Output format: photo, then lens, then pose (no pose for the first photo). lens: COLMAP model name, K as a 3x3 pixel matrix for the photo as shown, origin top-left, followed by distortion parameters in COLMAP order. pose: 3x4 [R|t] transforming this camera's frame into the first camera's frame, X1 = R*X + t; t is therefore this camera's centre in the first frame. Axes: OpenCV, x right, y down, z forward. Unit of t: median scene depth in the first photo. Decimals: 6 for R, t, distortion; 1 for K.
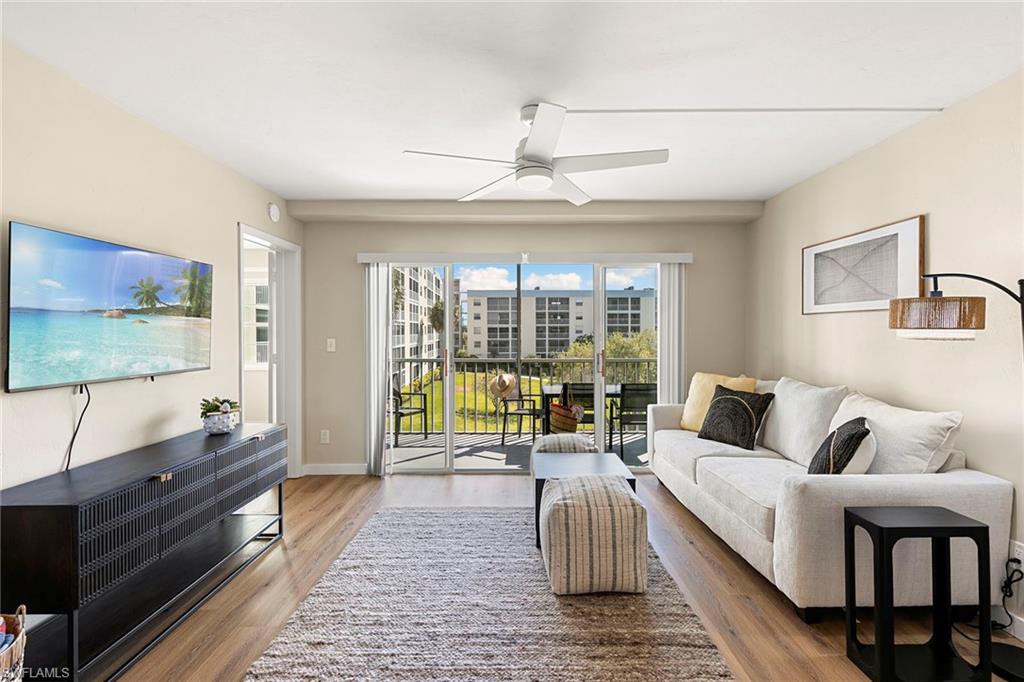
lens RADIAL K [[462.4, 0, 514.9], [0, 462.4, 333.8], [0, 0, 1]] dist [0.006428, -0.000154]
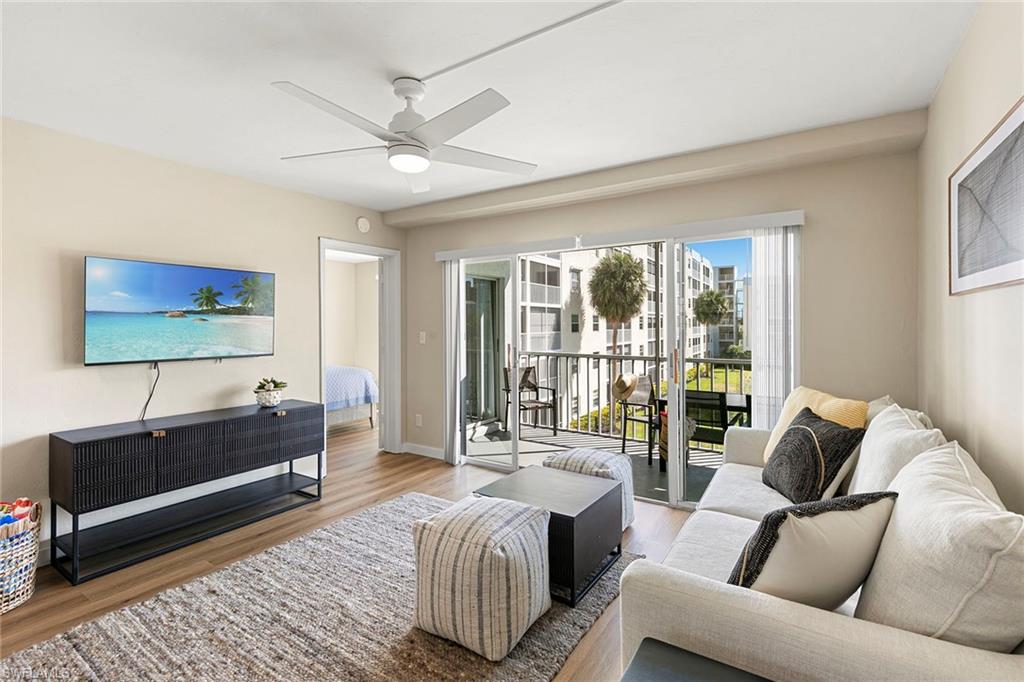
lens RADIAL K [[465.6, 0, 514.9], [0, 465.6, 324.2], [0, 0, 1]] dist [0.004005, -0.000059]
pose [[0.836515, -0.002297, -0.547939, 0.555596], [-0.000493, 0.999988, -0.004945, -0.003978], [0.547943, 0.004407, 0.836504, 0.271908]]
